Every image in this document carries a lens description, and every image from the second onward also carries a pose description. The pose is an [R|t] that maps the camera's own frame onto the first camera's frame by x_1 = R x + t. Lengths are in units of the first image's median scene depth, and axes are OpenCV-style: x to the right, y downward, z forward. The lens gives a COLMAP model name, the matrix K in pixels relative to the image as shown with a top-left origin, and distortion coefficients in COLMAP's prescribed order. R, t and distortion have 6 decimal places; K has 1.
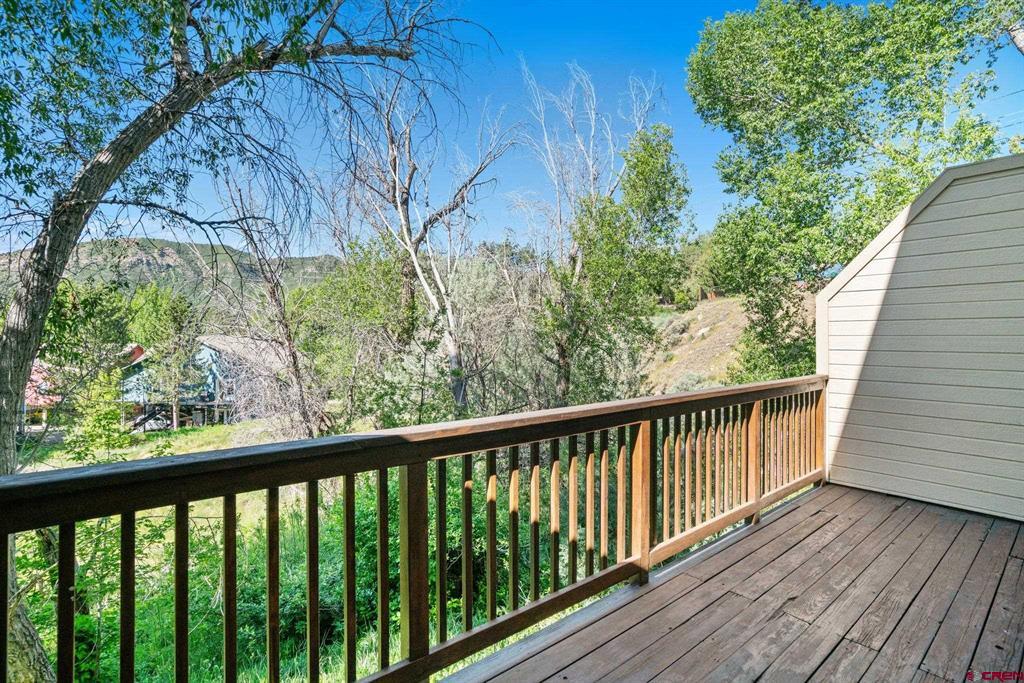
lens RADIAL K [[487.8, 0, 490.6], [0, 487.8, 314.9], [0, 0, 1]] dist [-0.001418, 0.000242]
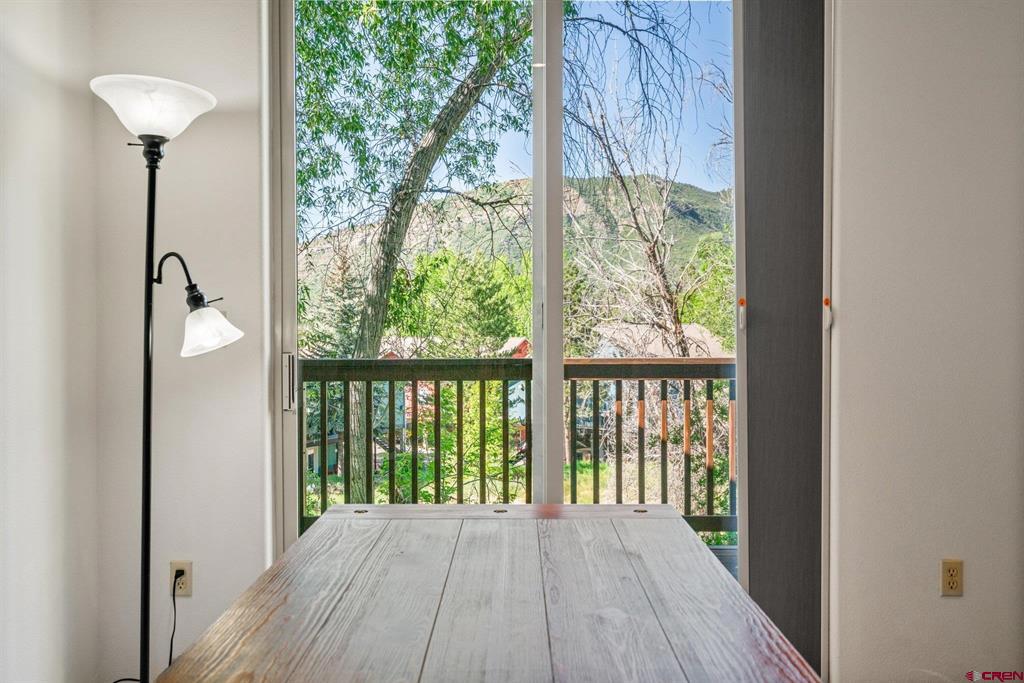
lens RADIAL K [[918.0, 0, 513.3], [0, 918.0, 329.4], [0, 0, 1]] dist [0.005307, 0.001407]
pose [[0.798067, -0.004061, -0.602554, 0.512827], [0.032090, 0.998845, 0.035772, 0.017335], [0.601713, -0.047884, 0.797276, -0.458039]]
